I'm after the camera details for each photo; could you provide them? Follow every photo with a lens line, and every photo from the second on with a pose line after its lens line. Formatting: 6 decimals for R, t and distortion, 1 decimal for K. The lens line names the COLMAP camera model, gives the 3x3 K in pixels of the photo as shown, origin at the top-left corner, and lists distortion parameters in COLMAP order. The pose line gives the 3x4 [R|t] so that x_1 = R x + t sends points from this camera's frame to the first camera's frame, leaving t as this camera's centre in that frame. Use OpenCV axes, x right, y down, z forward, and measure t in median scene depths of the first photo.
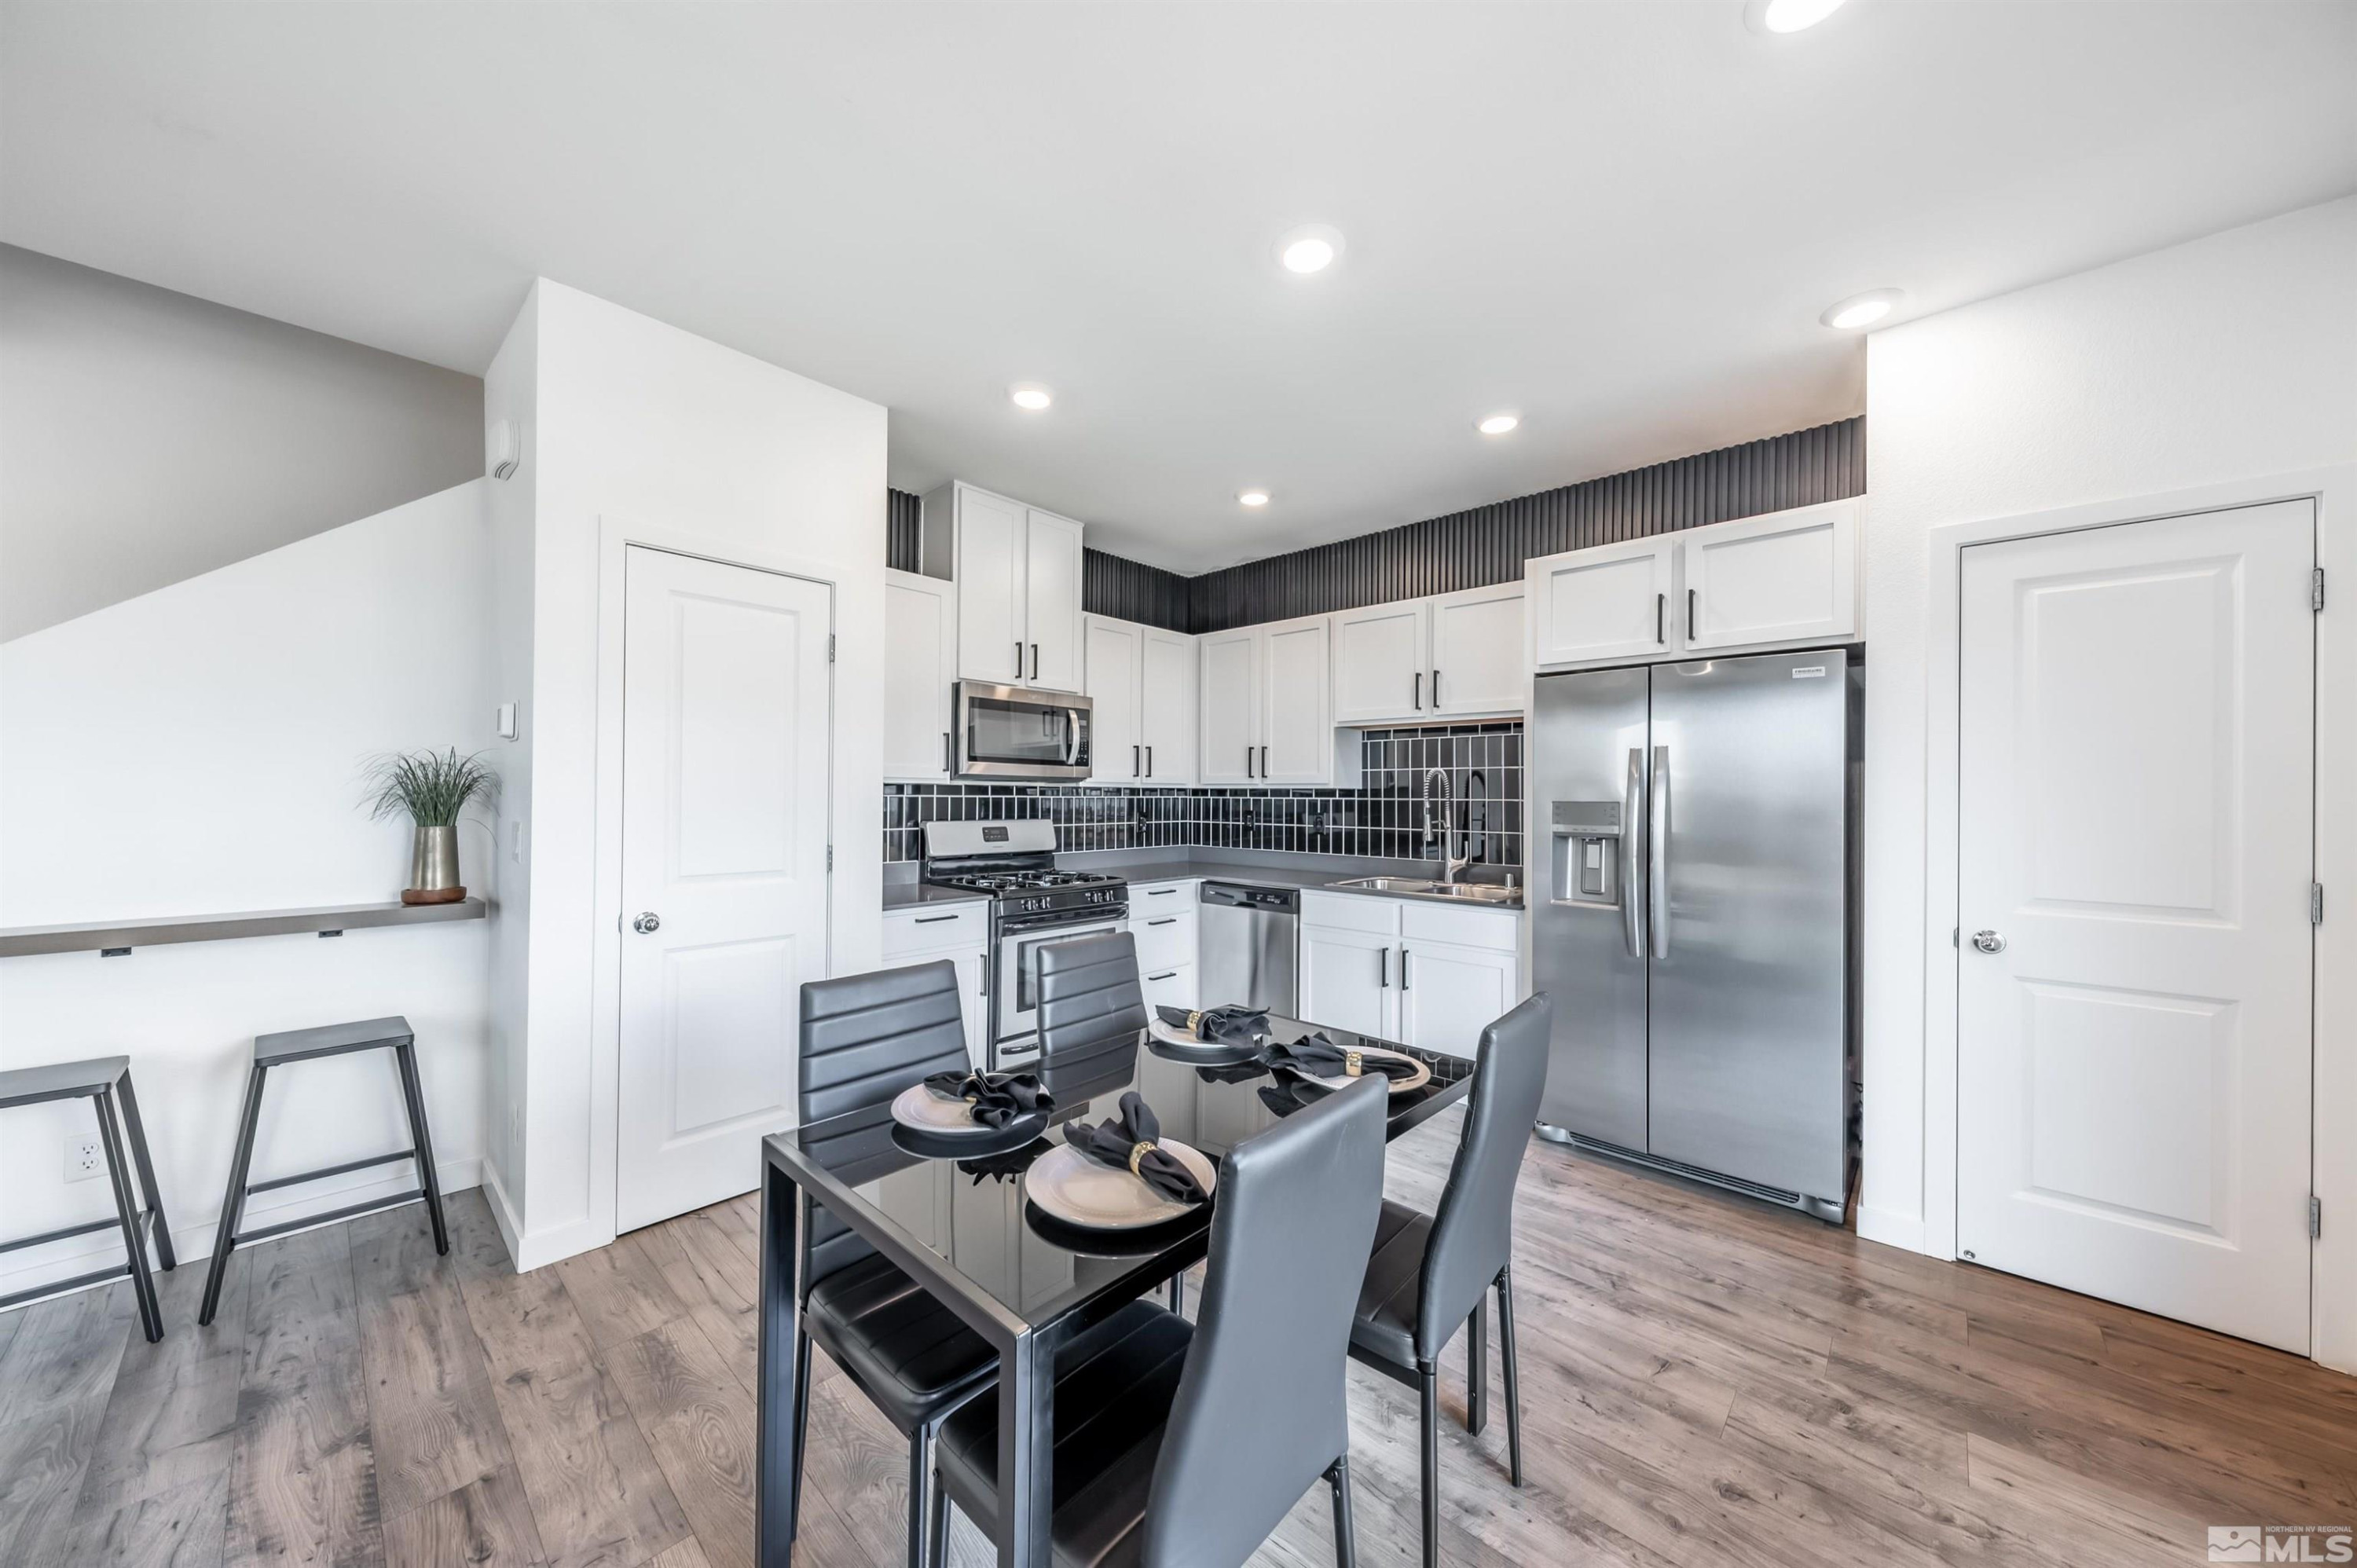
lens RADIAL K [[807.8, 0, 1174.2], [0, 807.8, 792.2], [0, 0, 1]] dist [0.007182, -0.000033]
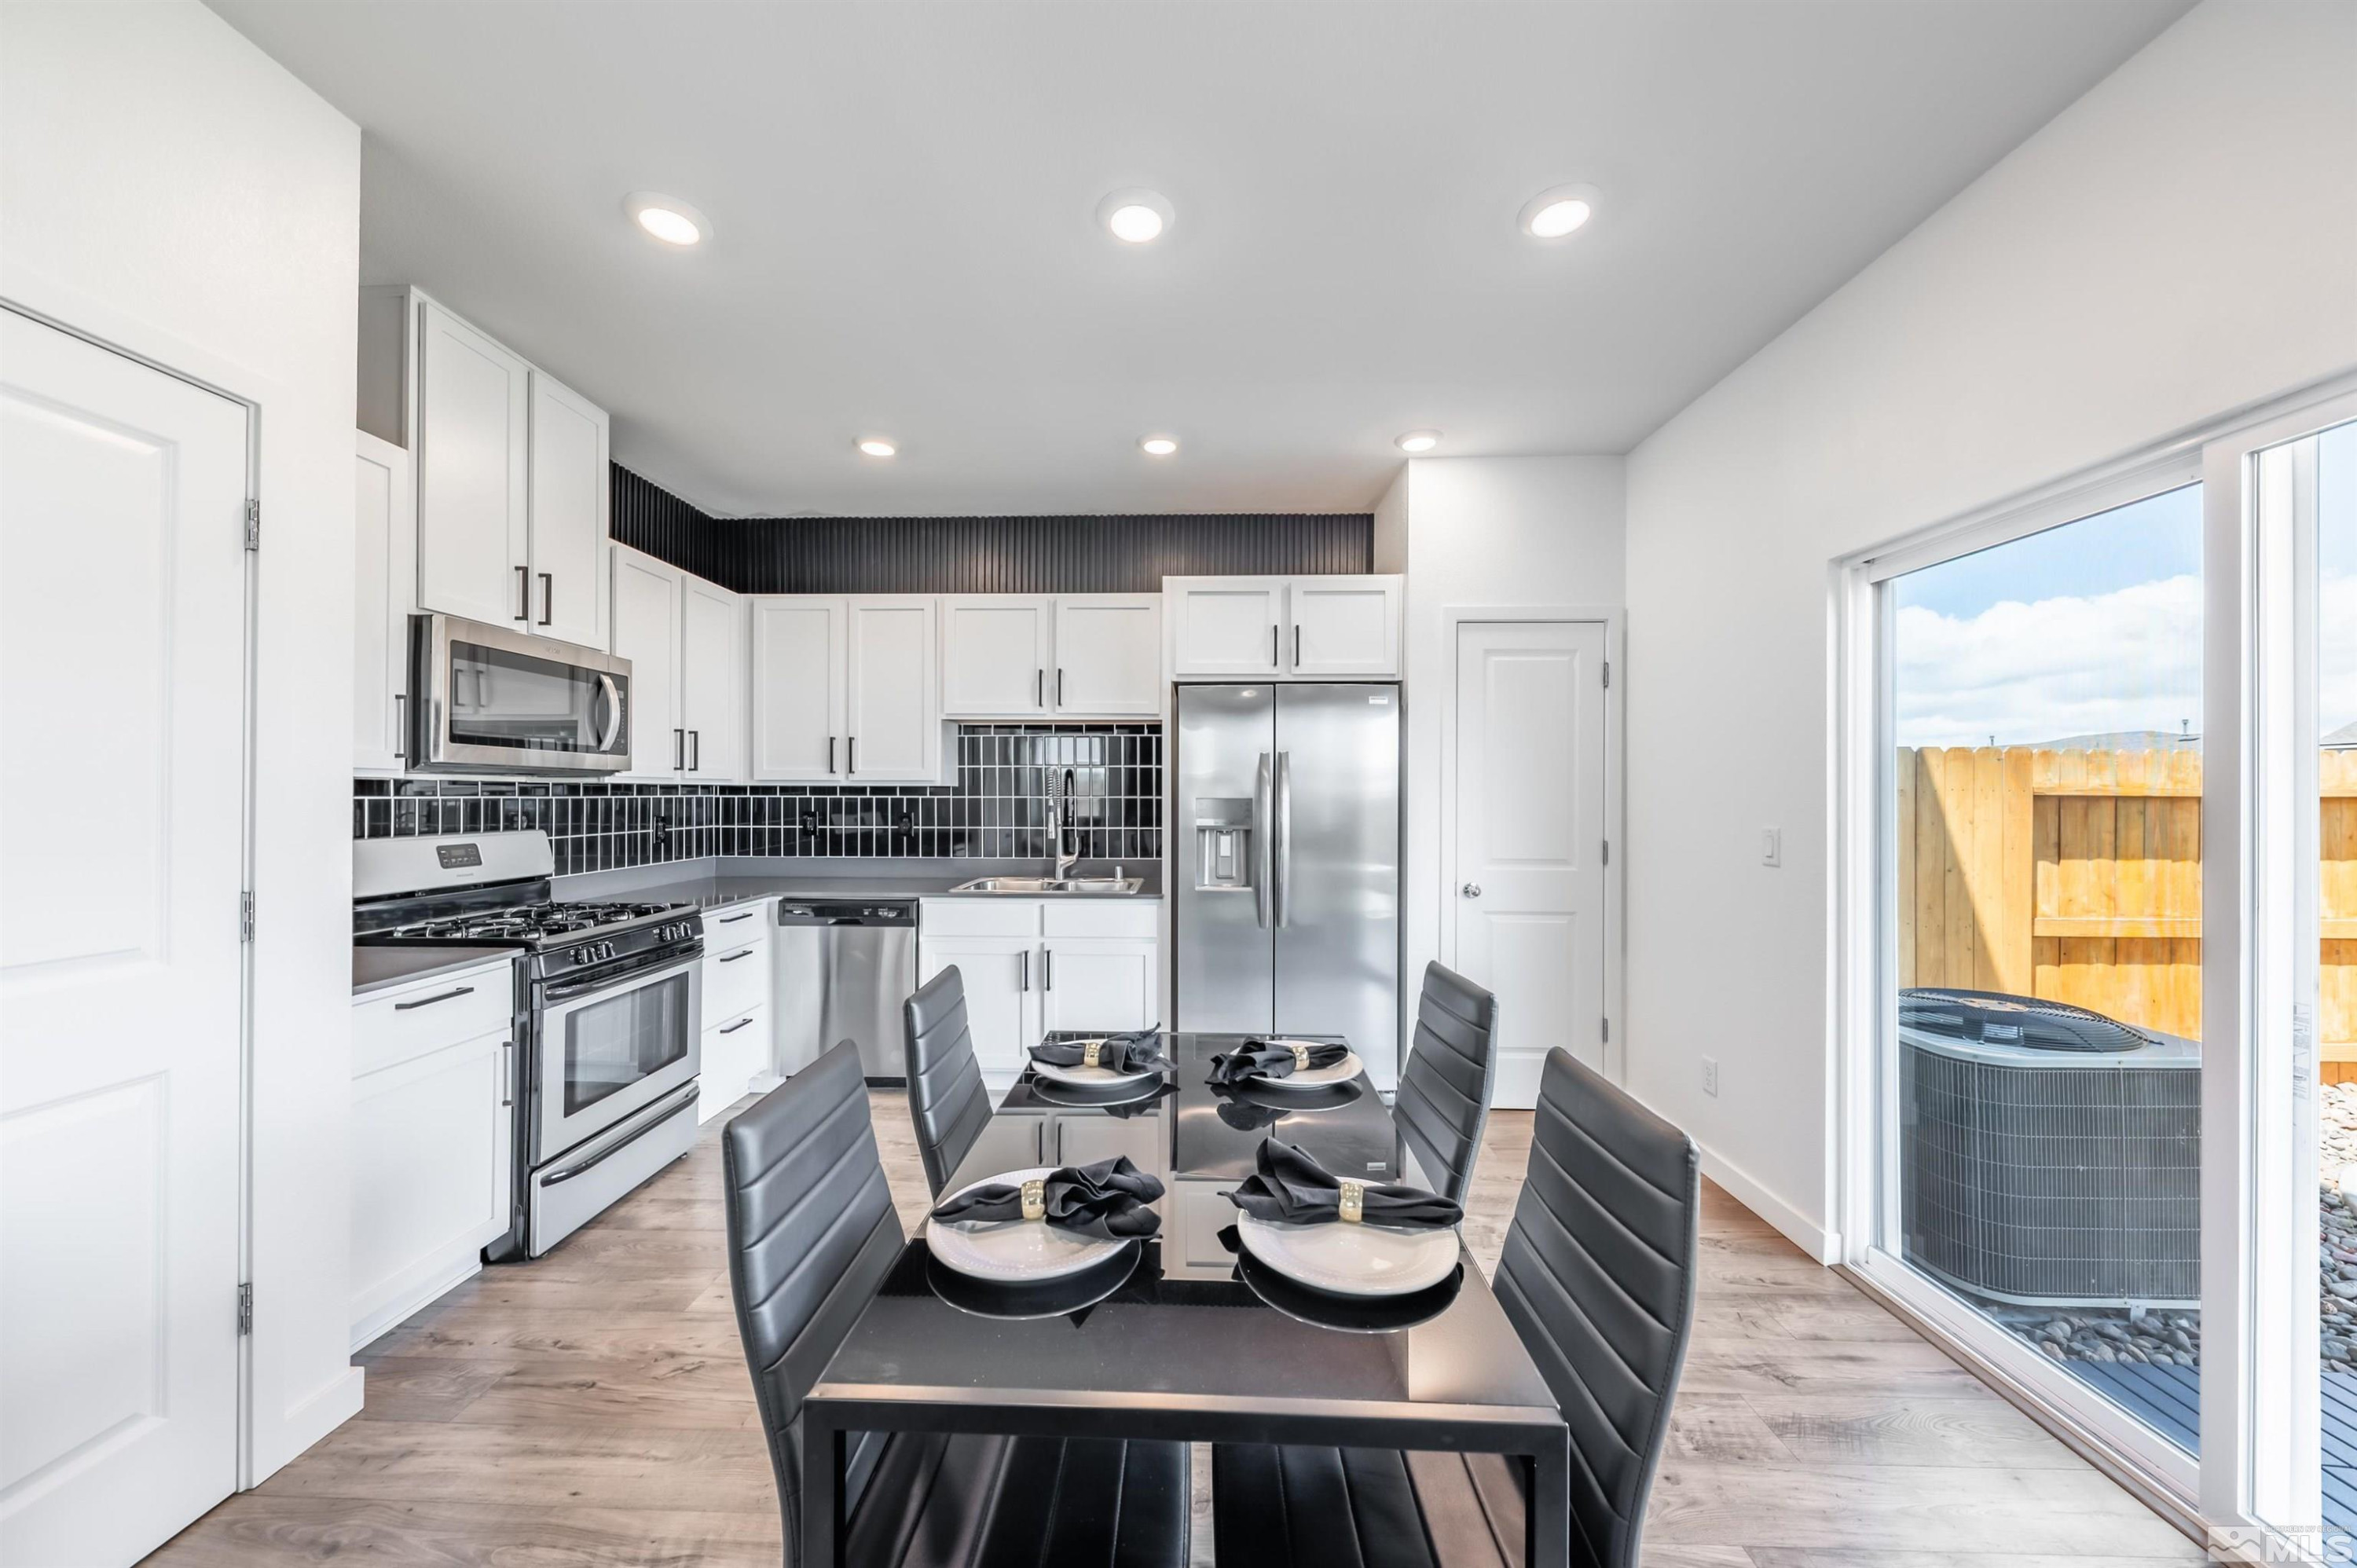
lens RADIAL K [[819.6, 0, 1170.9], [0, 819.6, 791.5], [0, 0, 1]] dist [0.014273, -0.004829]
pose [[0.755013, -0.003479, 0.655700, -0.226488], [0.001060, 0.999991, 0.004086, -0.001655], [-0.655709, -0.002390, 0.755010, 0.128084]]
